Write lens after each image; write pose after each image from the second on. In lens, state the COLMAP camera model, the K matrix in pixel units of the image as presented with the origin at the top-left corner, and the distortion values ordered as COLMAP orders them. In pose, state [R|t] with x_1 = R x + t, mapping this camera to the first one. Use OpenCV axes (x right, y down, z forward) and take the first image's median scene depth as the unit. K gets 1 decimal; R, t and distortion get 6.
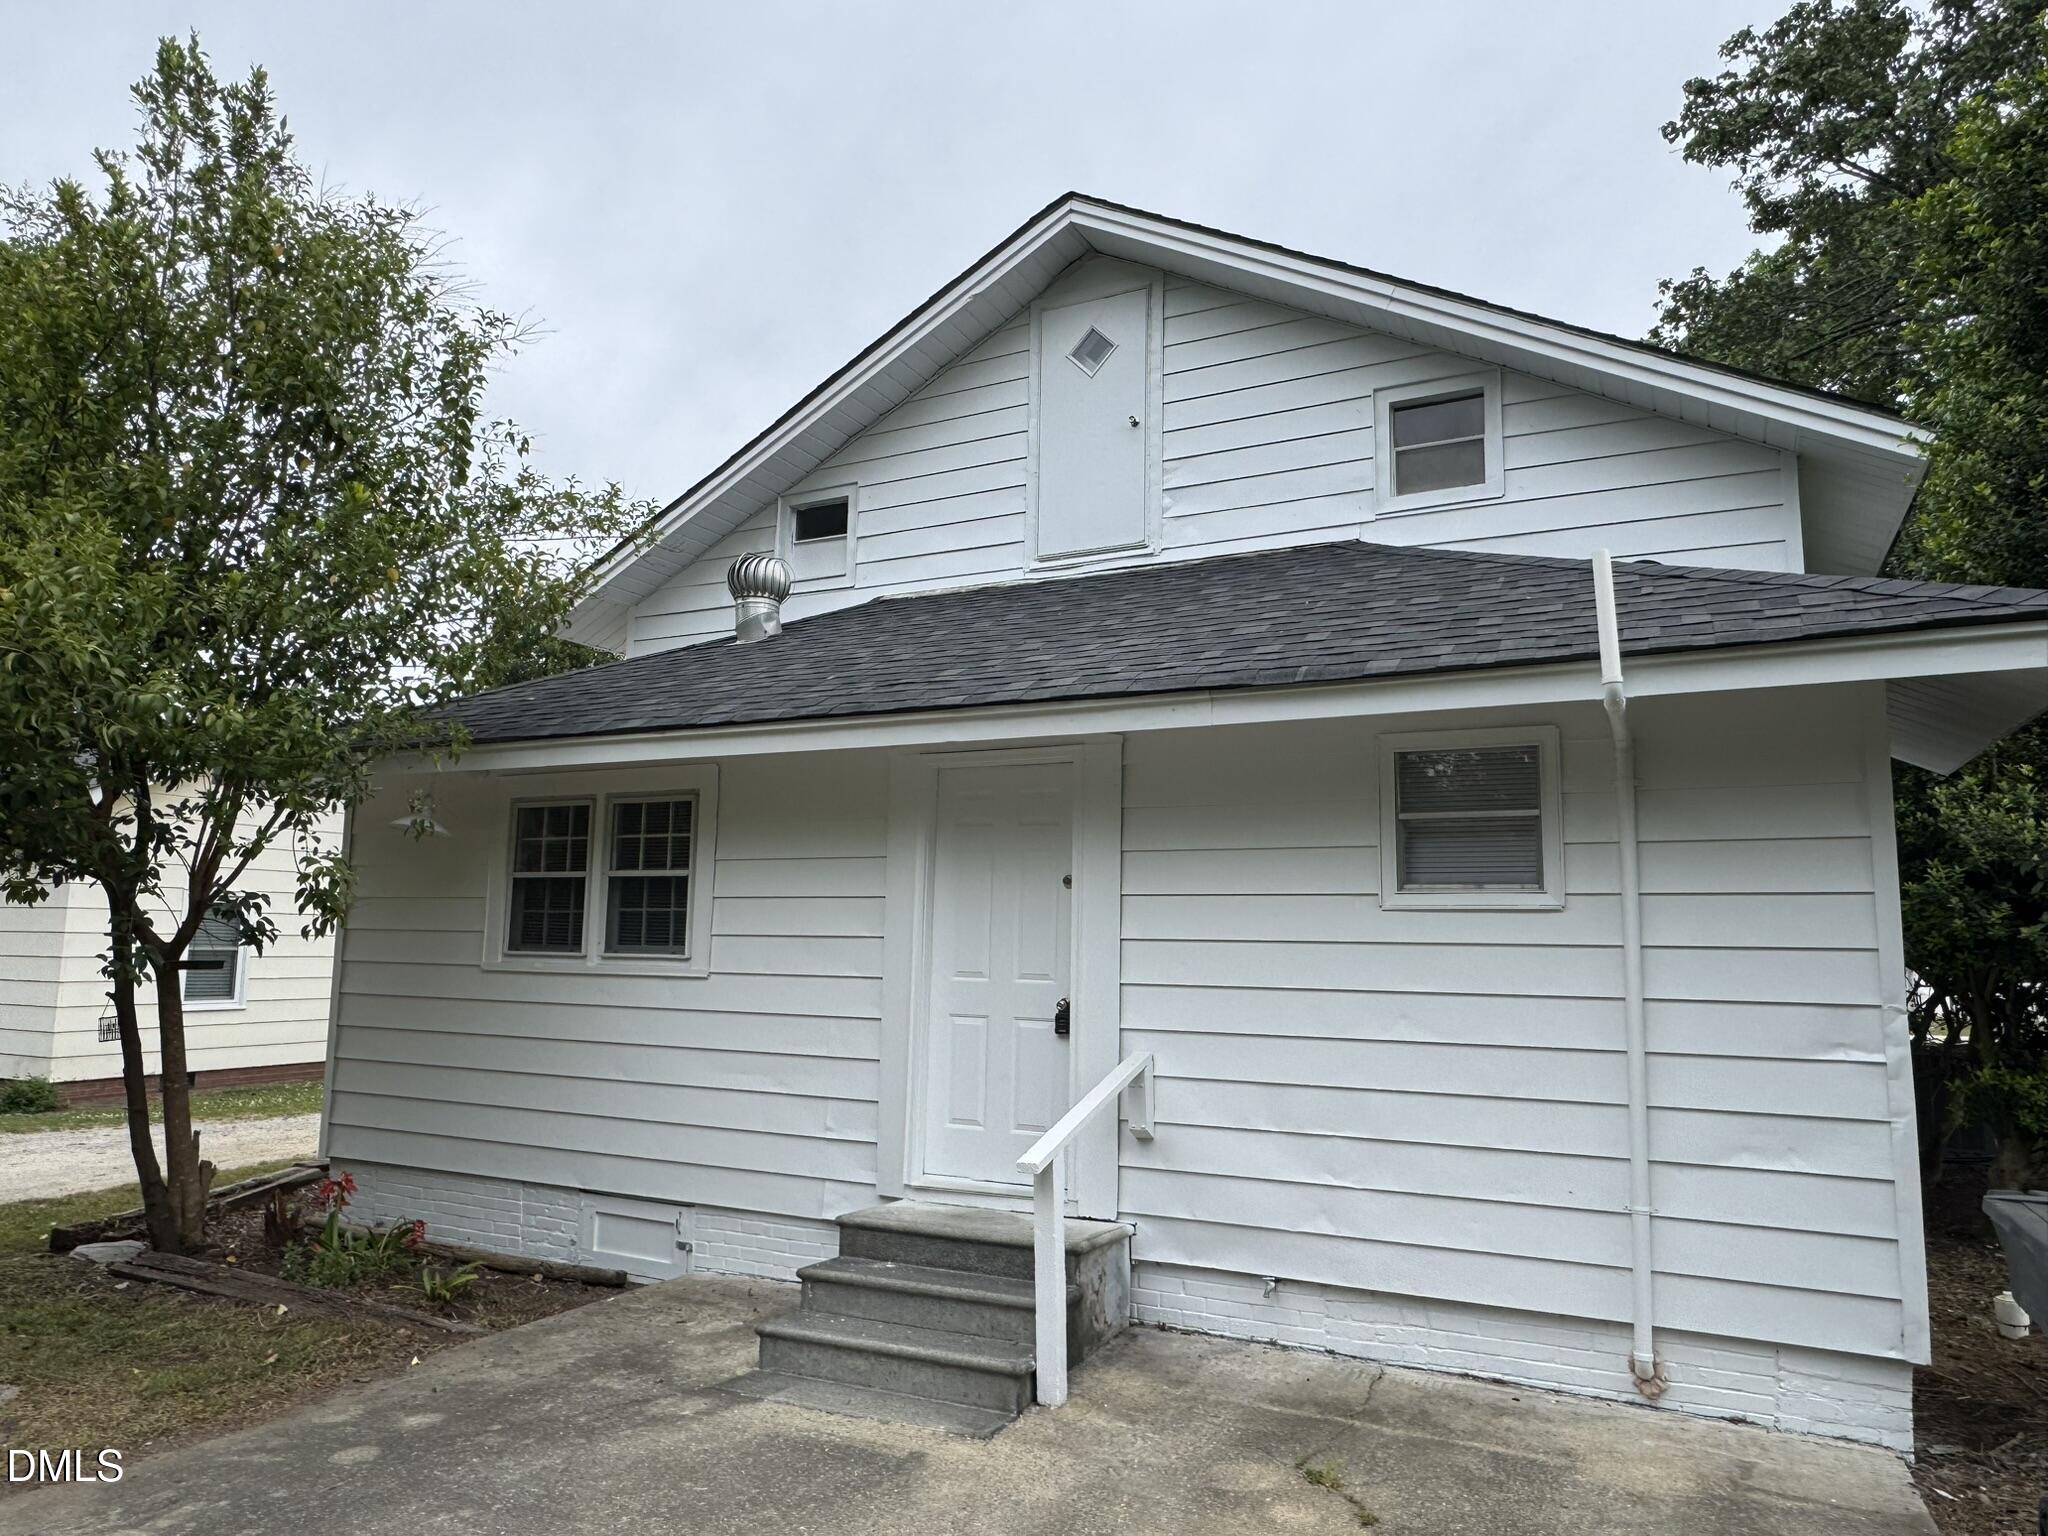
lens RADIAL K [[1327.8, 0, 1024.0], [0, 1327.8, 768.0], [0, 0, 1]] dist [0.003472, 0.000941]
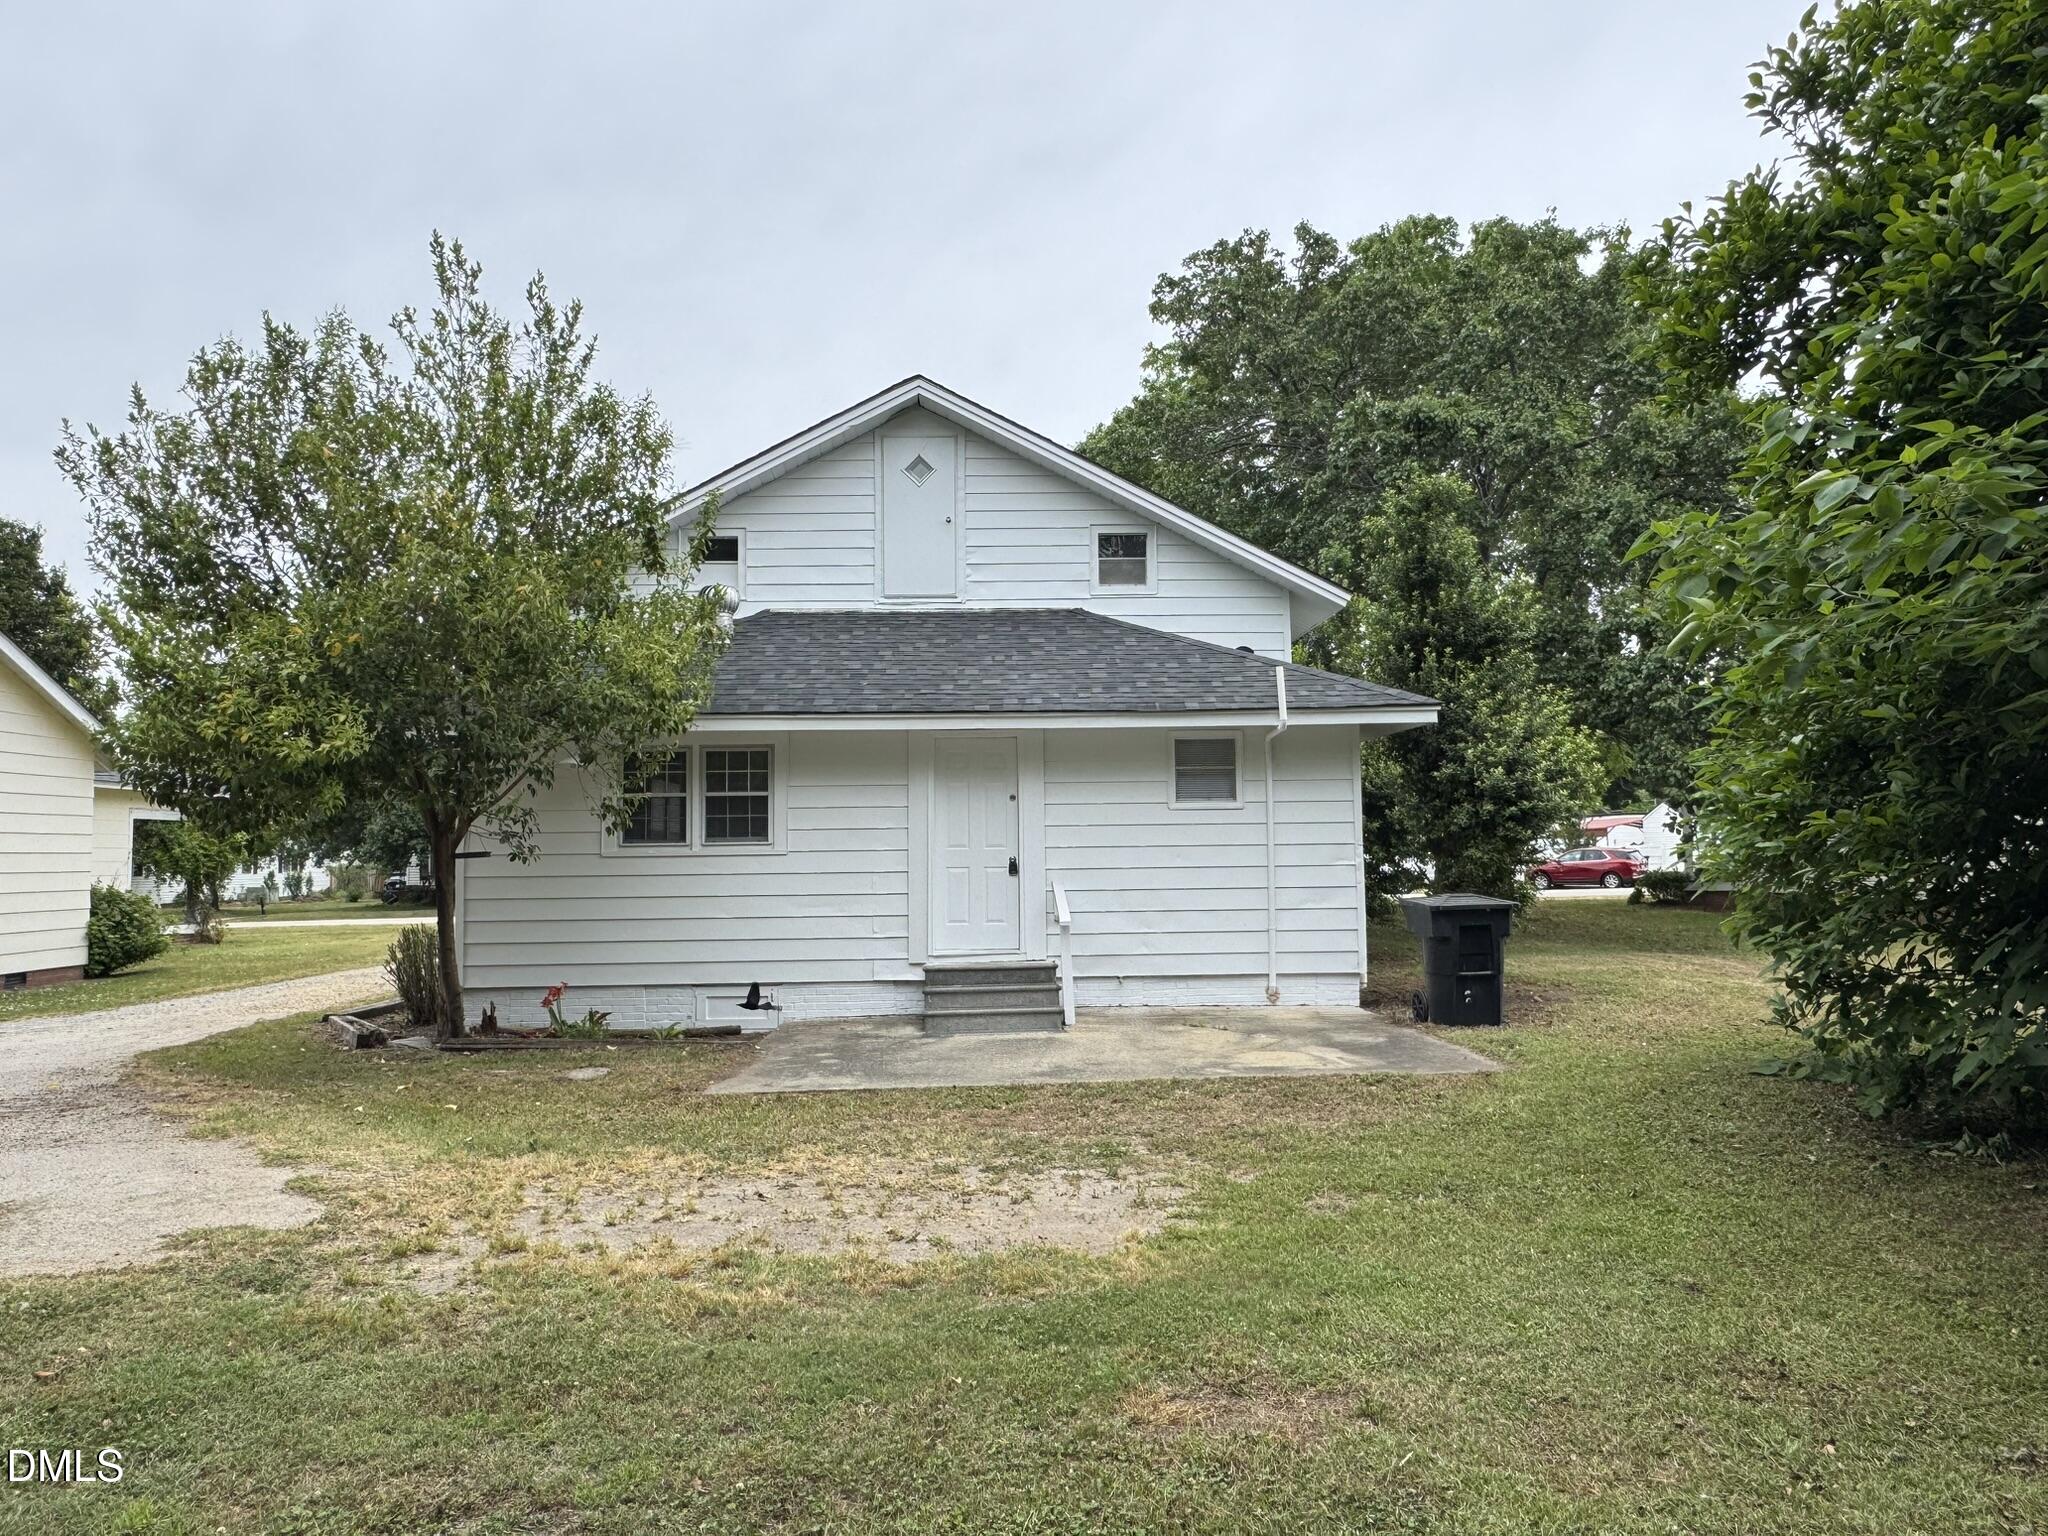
lens RADIAL K [[1327.8, 0, 1024.0], [0, 1327.8, 768.0], [0, 0, 1]] dist [0.003472, 0.000941]
pose [[0.868931, 0.004273, 0.494915, -0.868088], [-0.039040, 0.997439, 0.059932, -0.072927], [-0.493391, -0.071398, 0.866872, -0.670480]]
